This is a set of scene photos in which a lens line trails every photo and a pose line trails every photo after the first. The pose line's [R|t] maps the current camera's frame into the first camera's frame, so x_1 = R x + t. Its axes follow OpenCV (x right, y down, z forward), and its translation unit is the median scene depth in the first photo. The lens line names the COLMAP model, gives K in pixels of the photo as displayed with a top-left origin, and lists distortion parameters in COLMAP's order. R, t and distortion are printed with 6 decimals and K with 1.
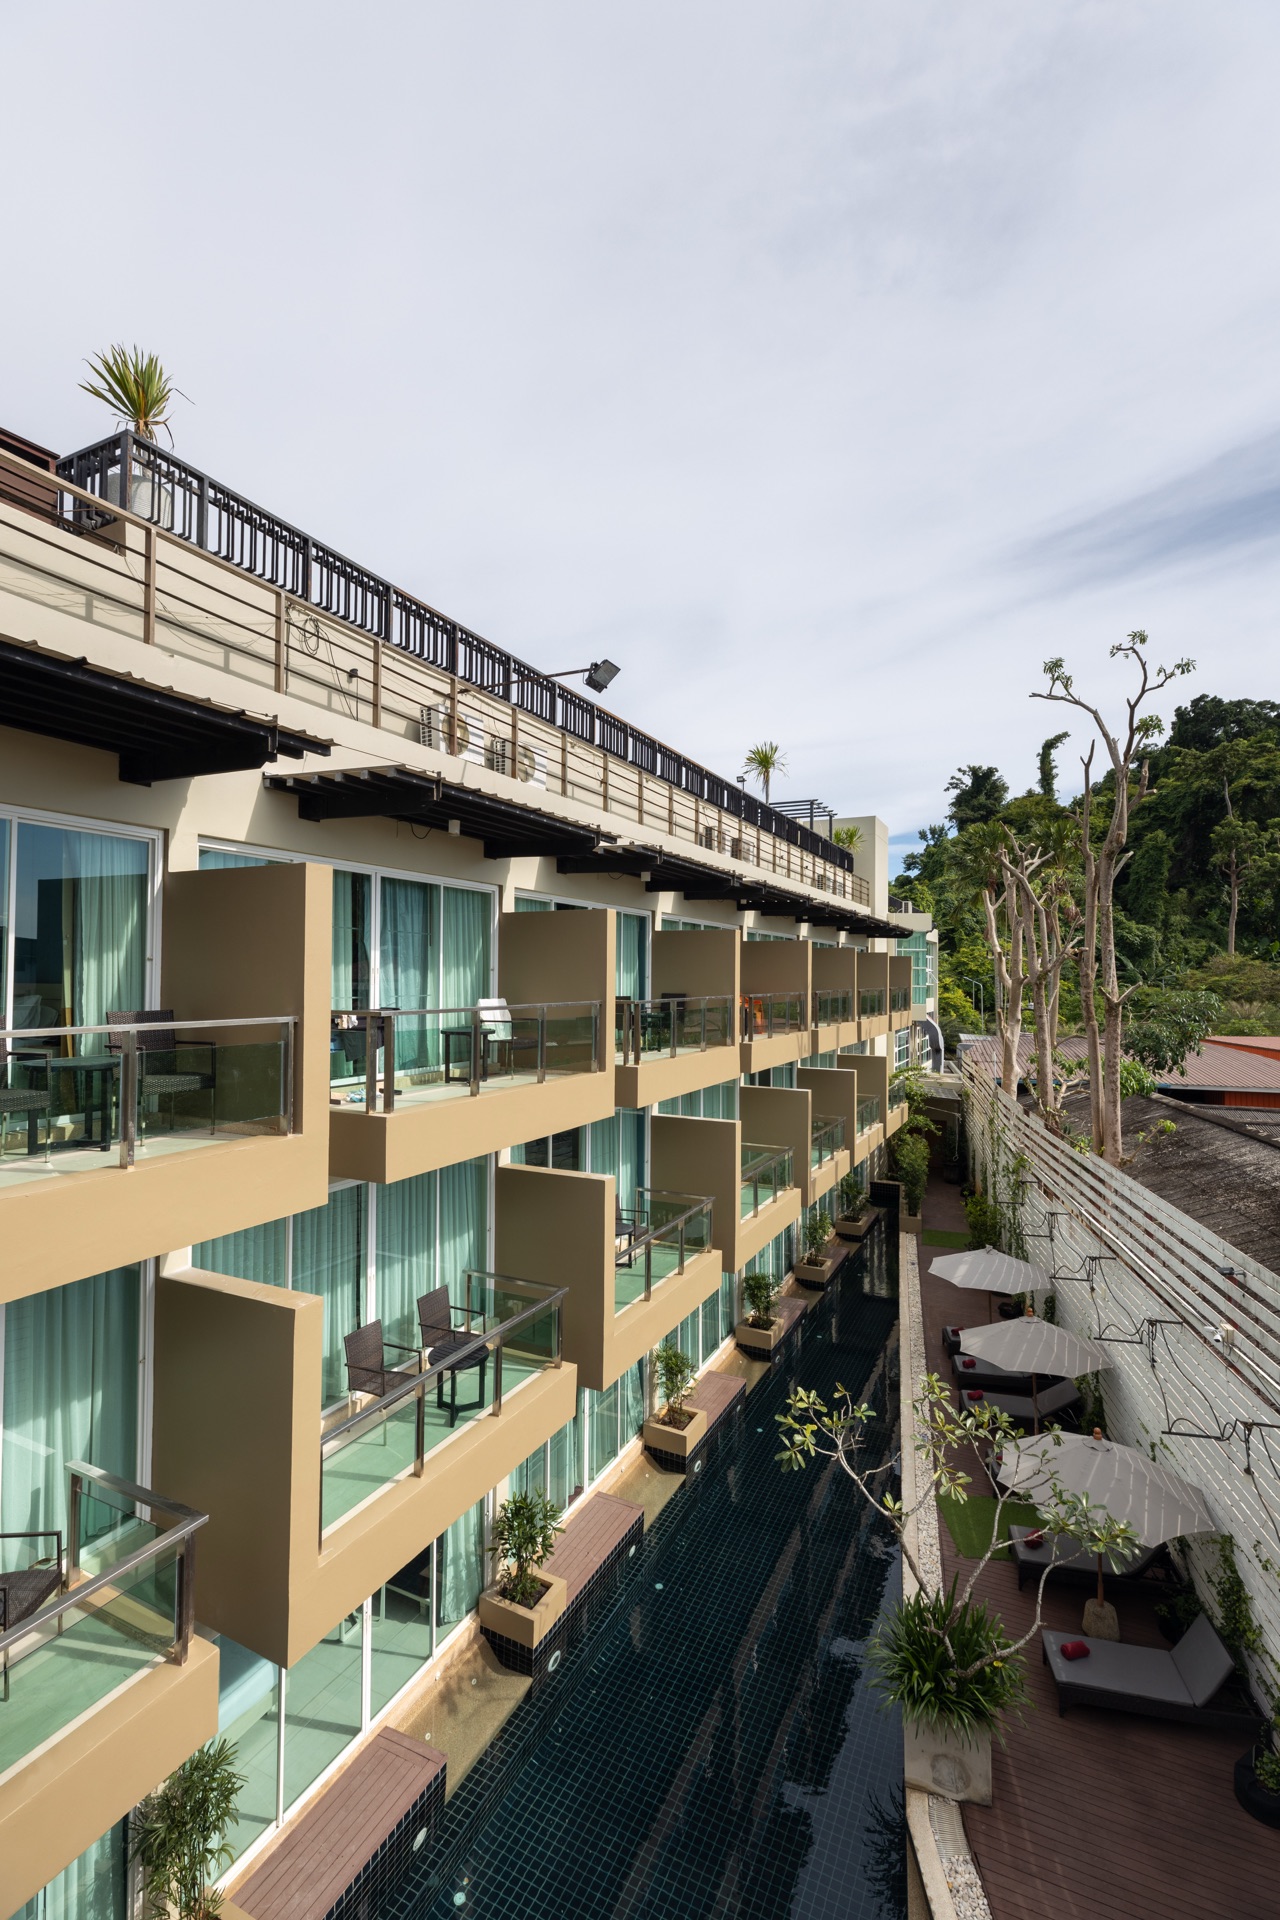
lens RADIAL K [[849.0, 0, 640.0], [0, 849.0, 960.0], [0, 0, 1]] dist [0.003250, 0.000207]
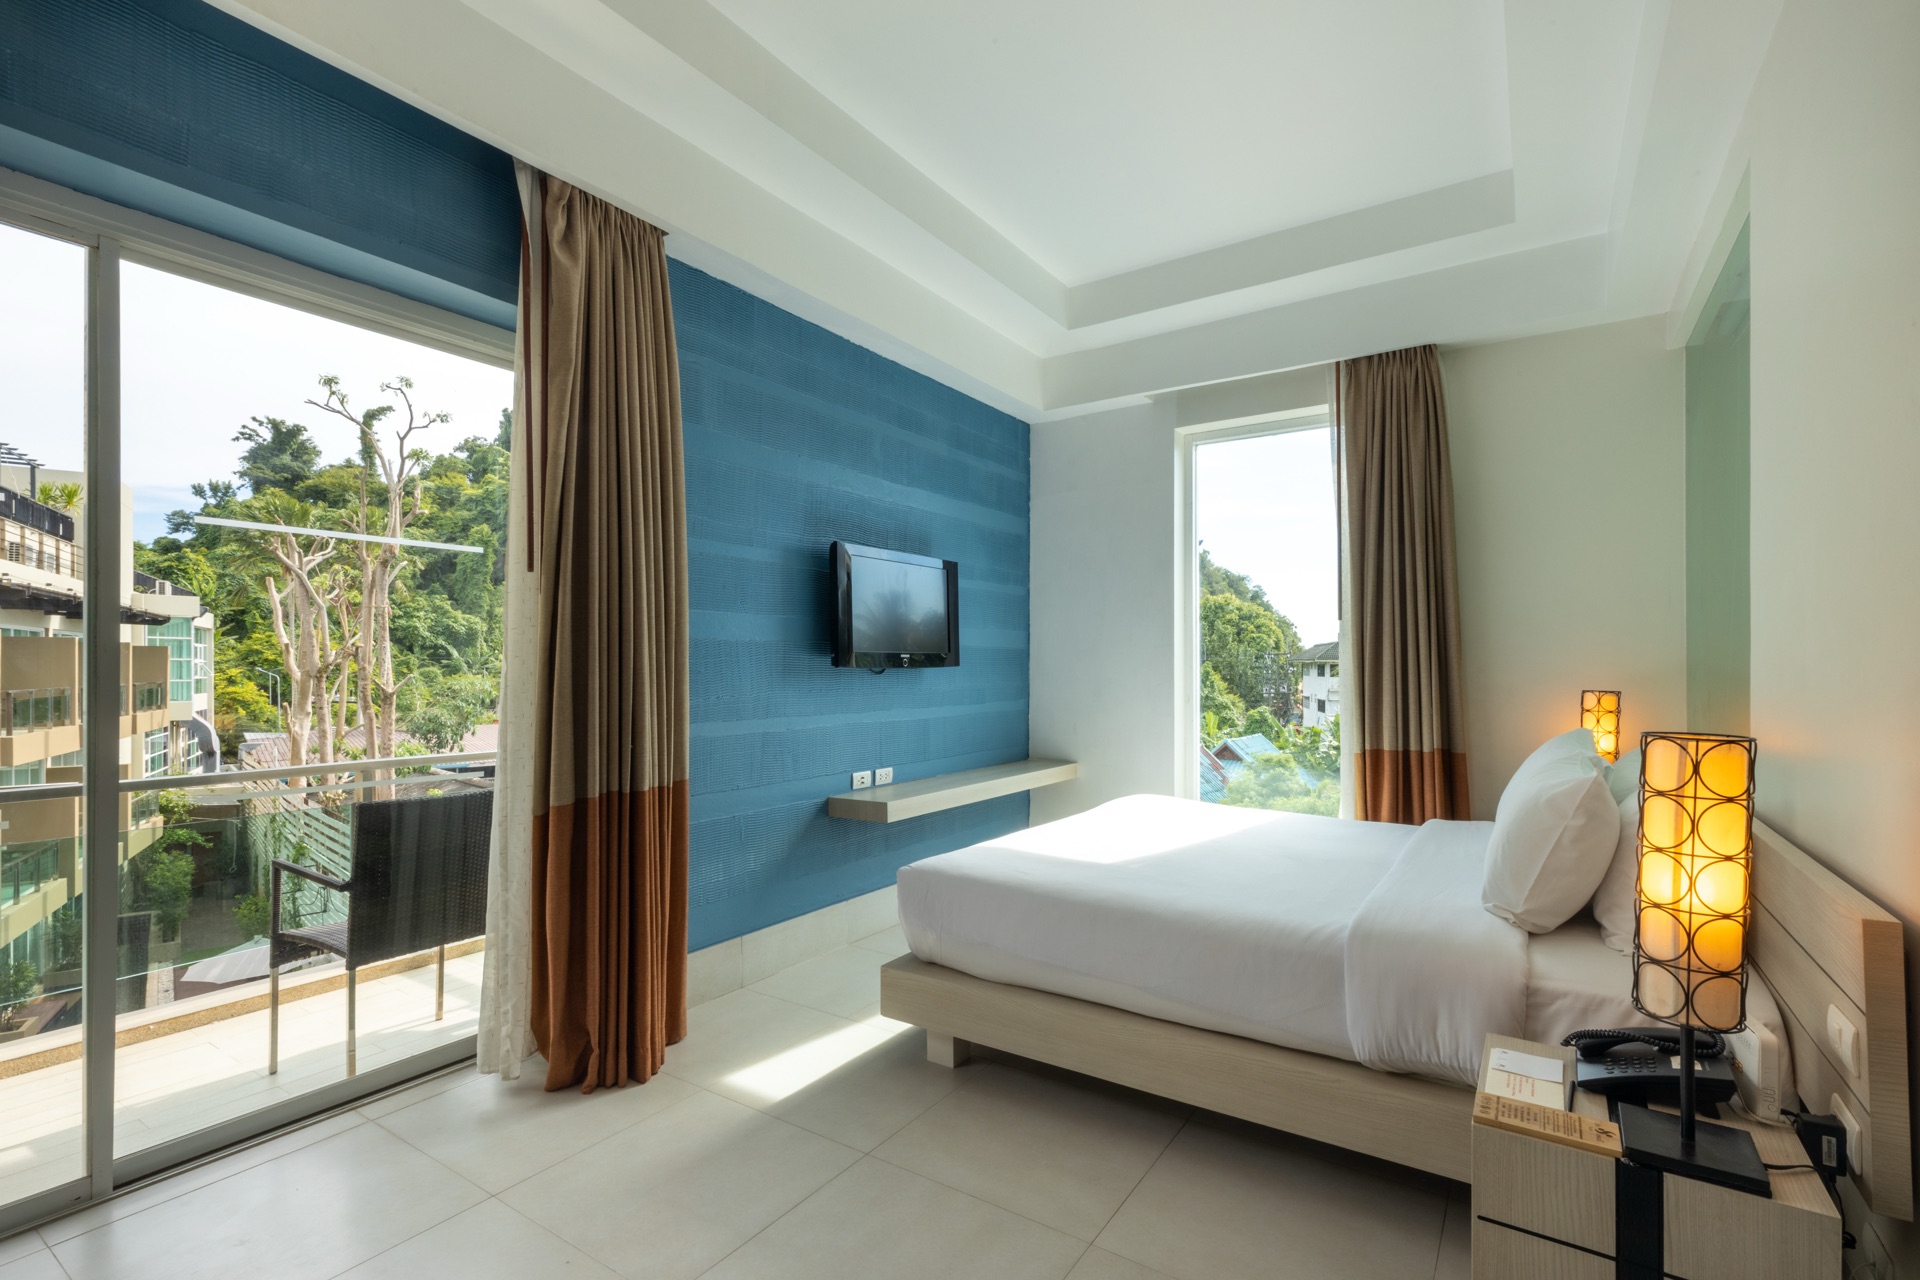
lens RADIAL K [[877.7, 0, 958.8], [0, 877.7, 663.7], [0, 0, 1]] dist [0.006537, 0.000832]
pose [[0.516632, -0.005560, 0.856190, -0.043799], [-0.010920, 0.999855, 0.013082, -0.009040], [-0.856138, -0.016108, 0.516496, -0.196998]]
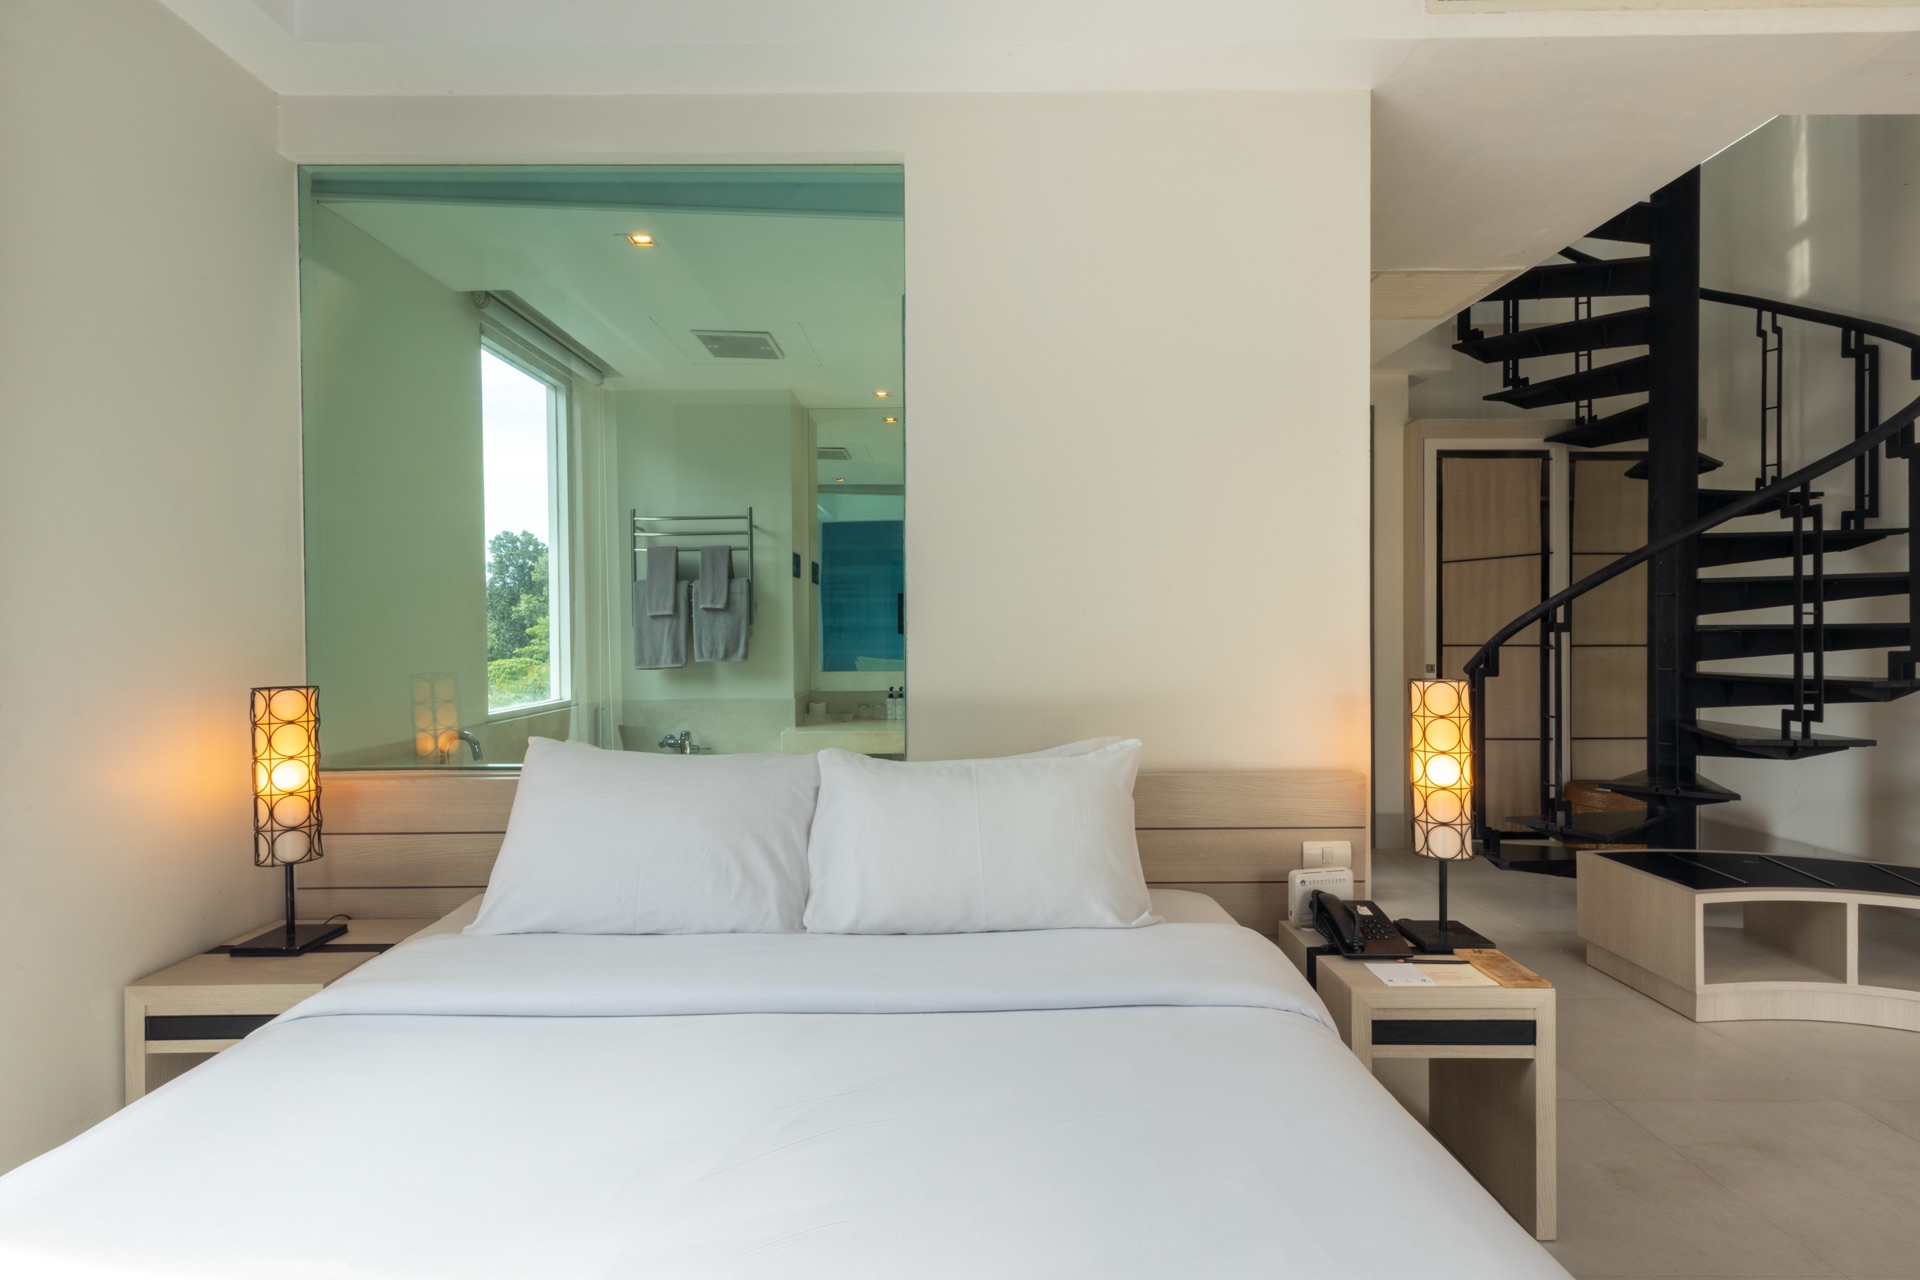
lens RADIAL K [[849.0, 0, 963.2], [0, 849.0, 637.9], [0, 0, 1]] dist [0.003250, 0.000207]
pose [[-0.999238, 0.000062, -0.039028, 0.089305], [0.000617, 0.999899, -0.014222, -0.006998], [0.039024, -0.014235, -0.999137, -0.117994]]
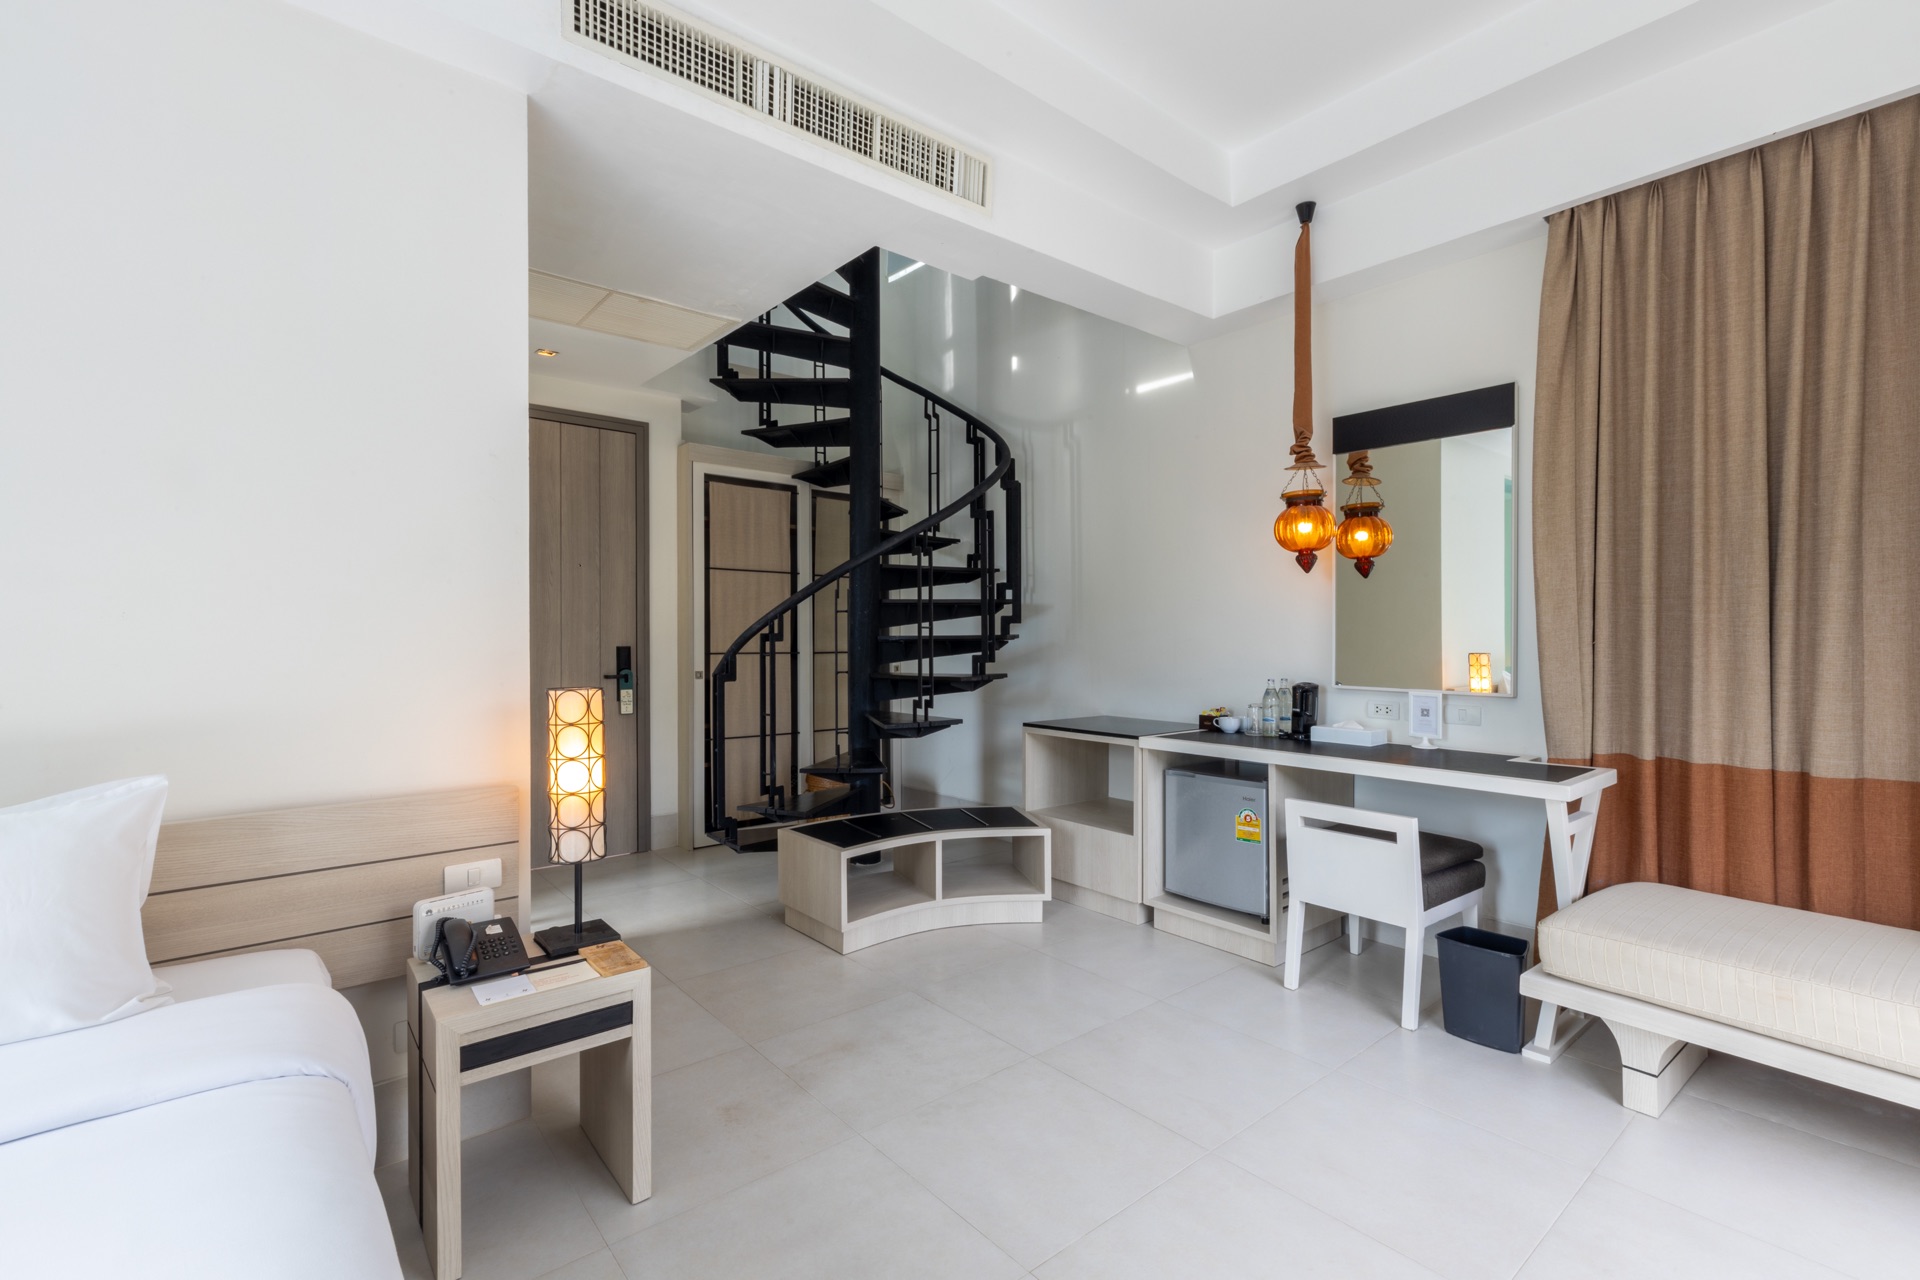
lens RADIAL K [[849.0, 0, 963.2], [0, 849.0, 637.9], [0, 0, 1]] dist [0.003250, 0.000207]
pose [[-0.739221, -0.003132, -0.673456, 0.065793], [0.013391, 0.999723, -0.019348, -0.006925], [0.673330, -0.023321, -0.738974, -0.108870]]
